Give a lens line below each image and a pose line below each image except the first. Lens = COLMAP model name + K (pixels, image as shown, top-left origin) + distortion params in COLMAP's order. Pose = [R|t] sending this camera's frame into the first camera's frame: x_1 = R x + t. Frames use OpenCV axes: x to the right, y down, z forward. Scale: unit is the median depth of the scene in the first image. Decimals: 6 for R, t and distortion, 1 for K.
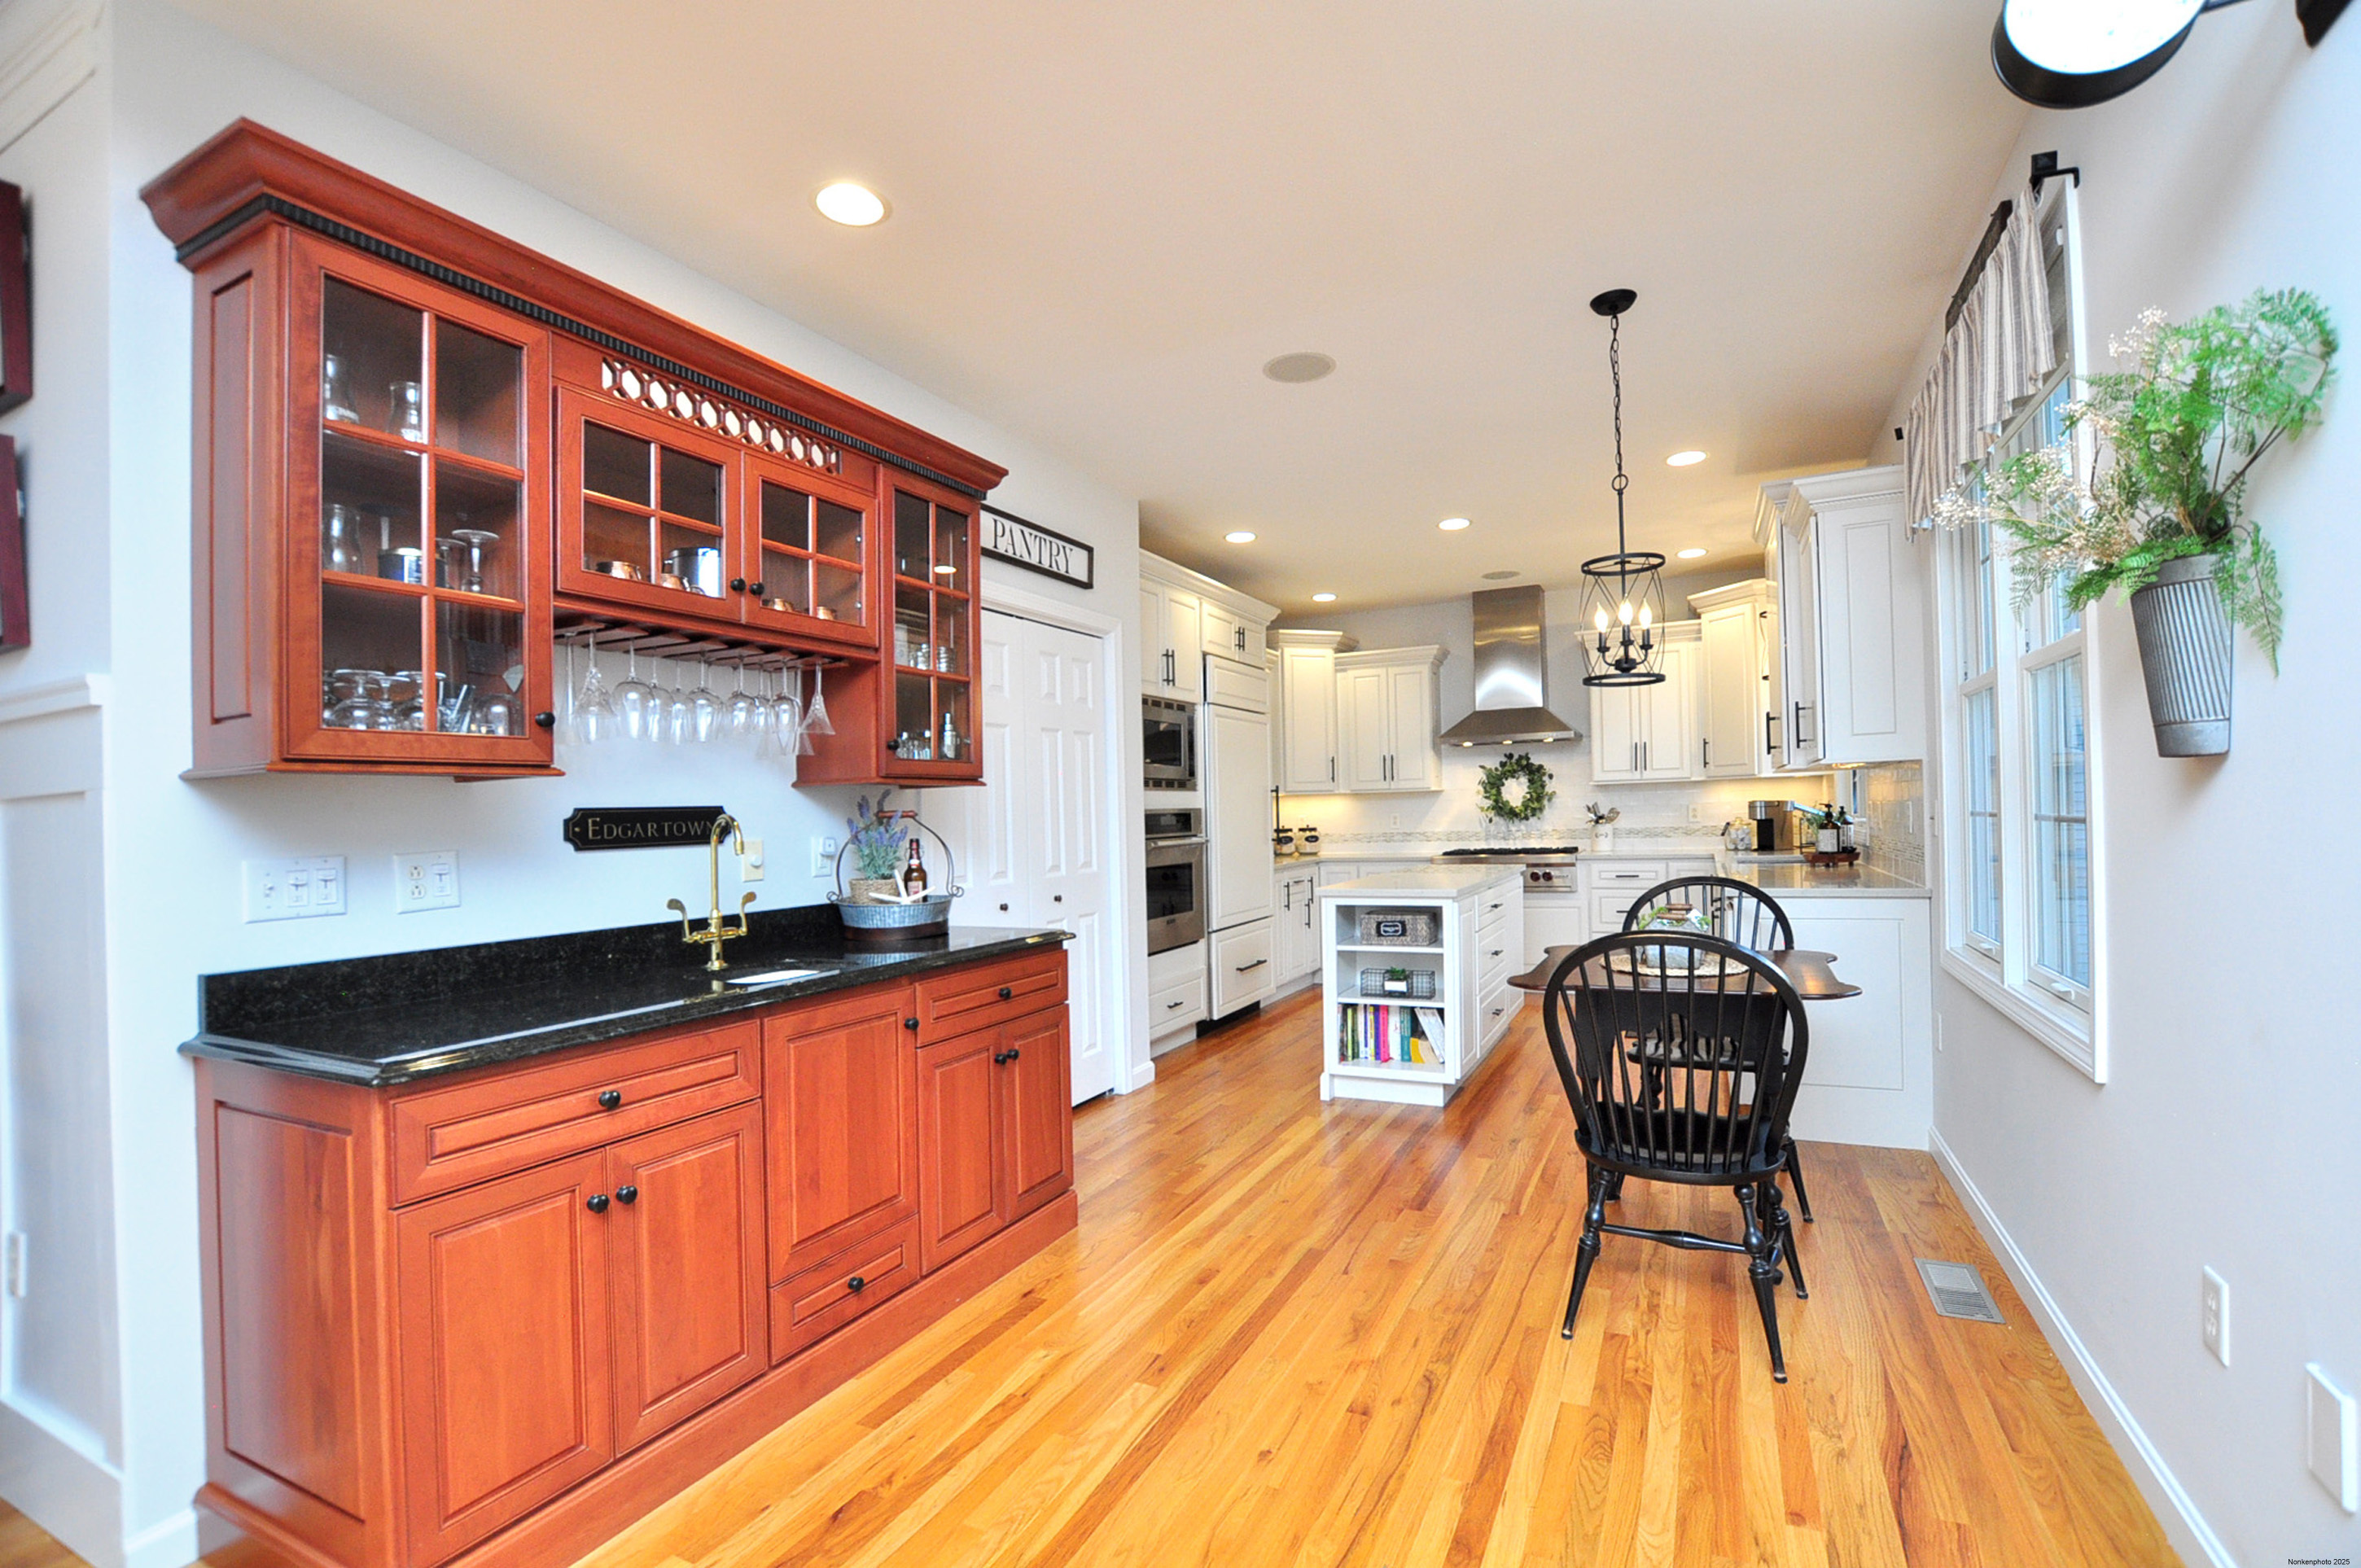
lens RADIAL K [[1054.7, 0, 1186.1], [0, 1054.7, 816.4], [0, 0, 1]] dist [-0.030945, 0.004223]
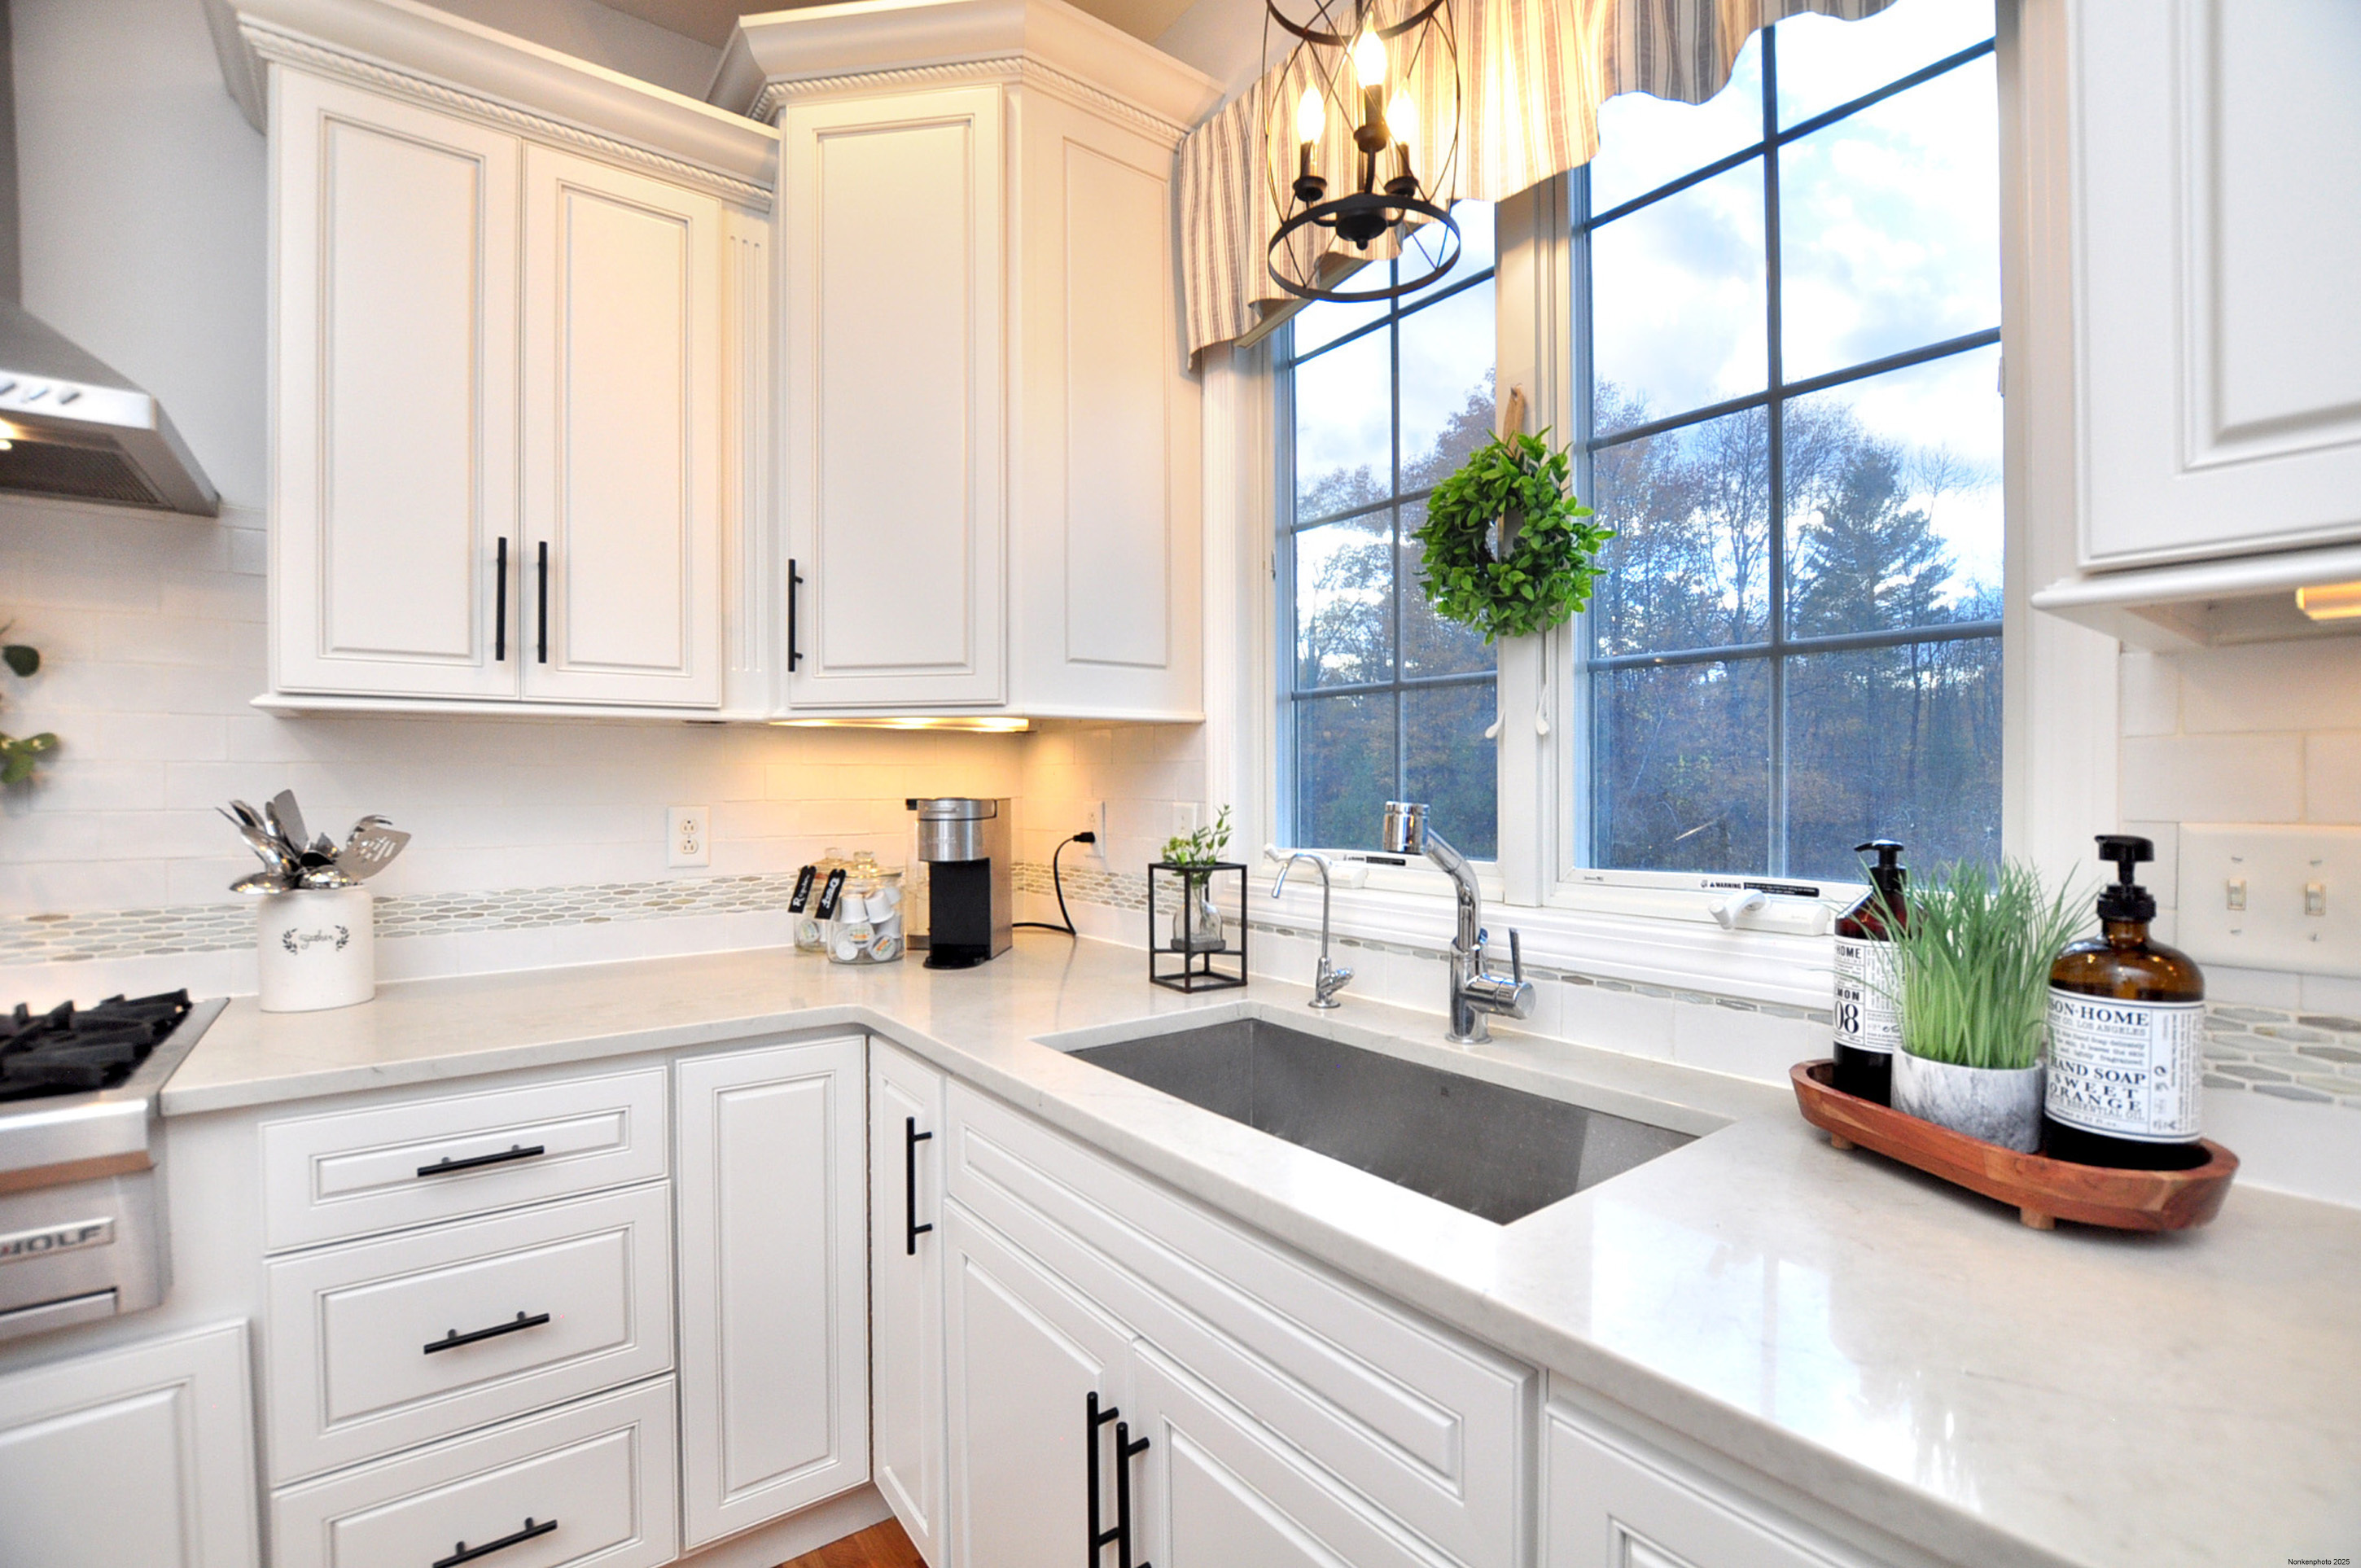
lens RADIAL K [[1054.7, 0, 1188.2], [0, 1054.7, 795.4], [0, 0, 1]] dist [-0.030945, 0.004223]
pose [[0.440924, 0.017840, 0.897367, 0.326870], [-0.005336, 0.999837, -0.017255, -0.011462], [-0.897529, 0.002820, 0.440947, 0.860399]]
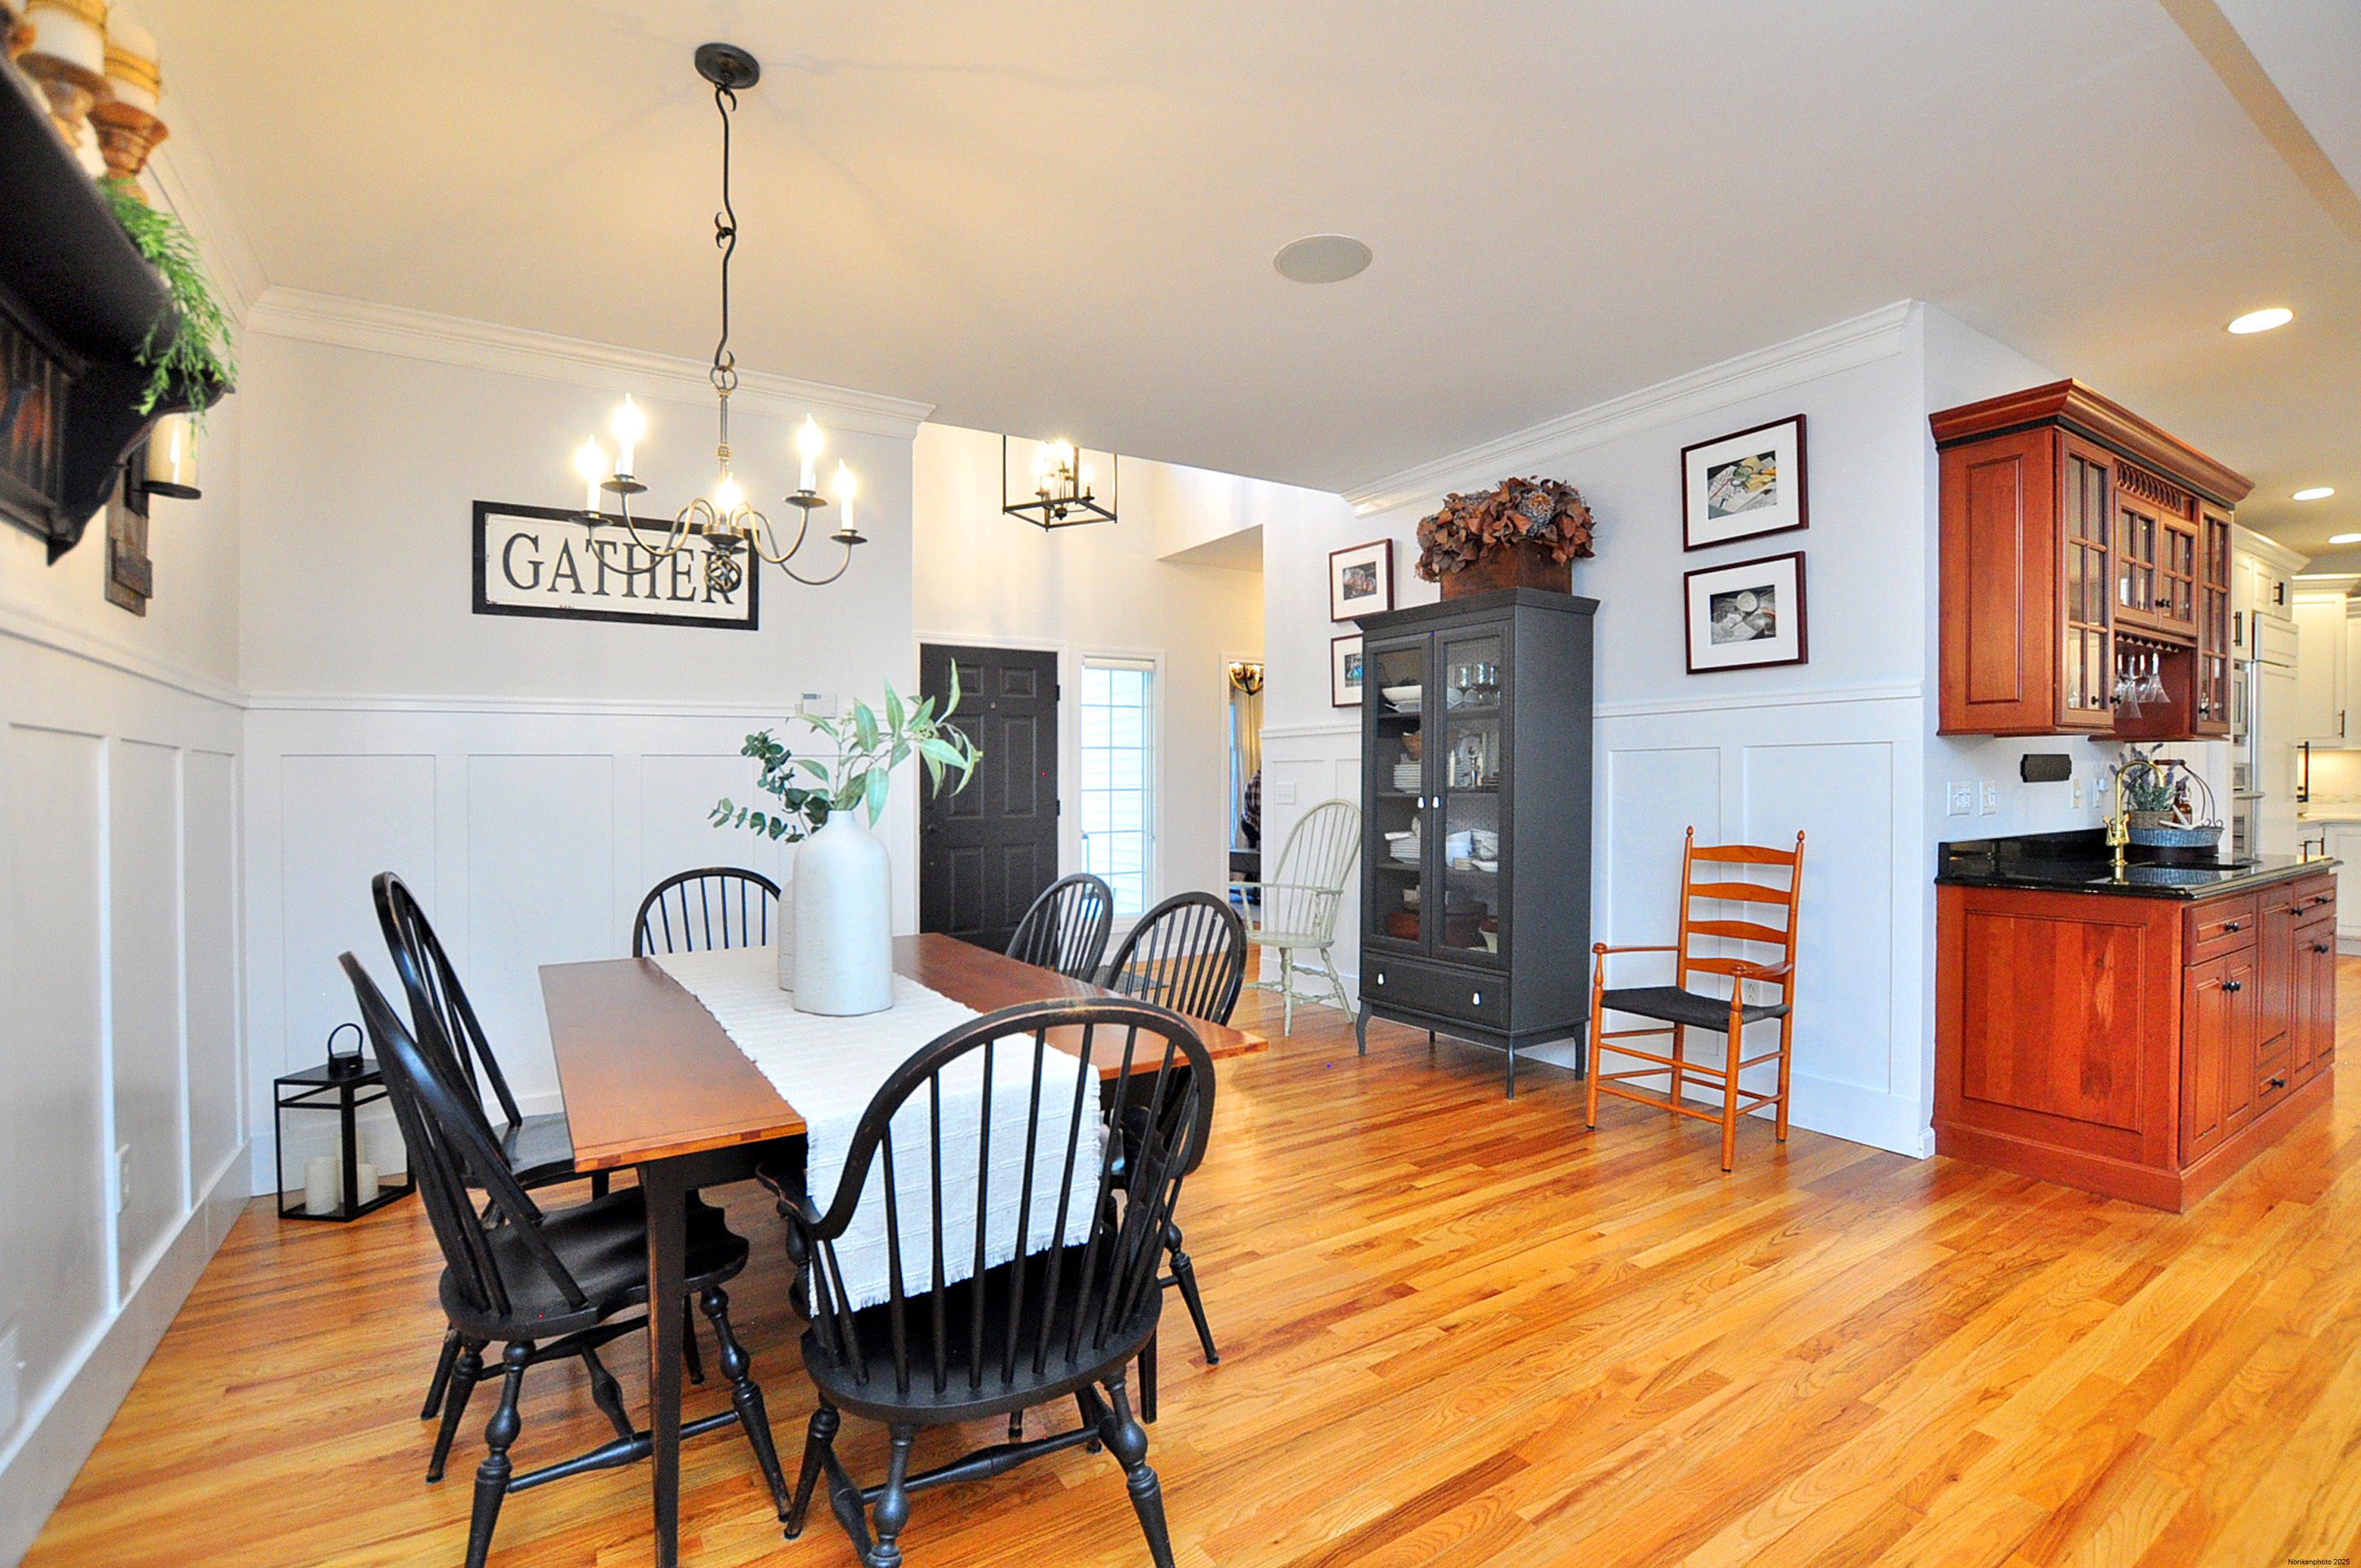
lens RADIAL K [[1054.7, 0, 1165.6], [0, 1054.7, 783.9], [0, 0, 1]] dist [-0.030945, 0.004223]
pose [[0.855231, 0.025575, -0.517615, -0.361767], [-0.018656, 0.999654, 0.018568, 0.013266], [0.517911, -0.006223, 0.855412, -0.392765]]
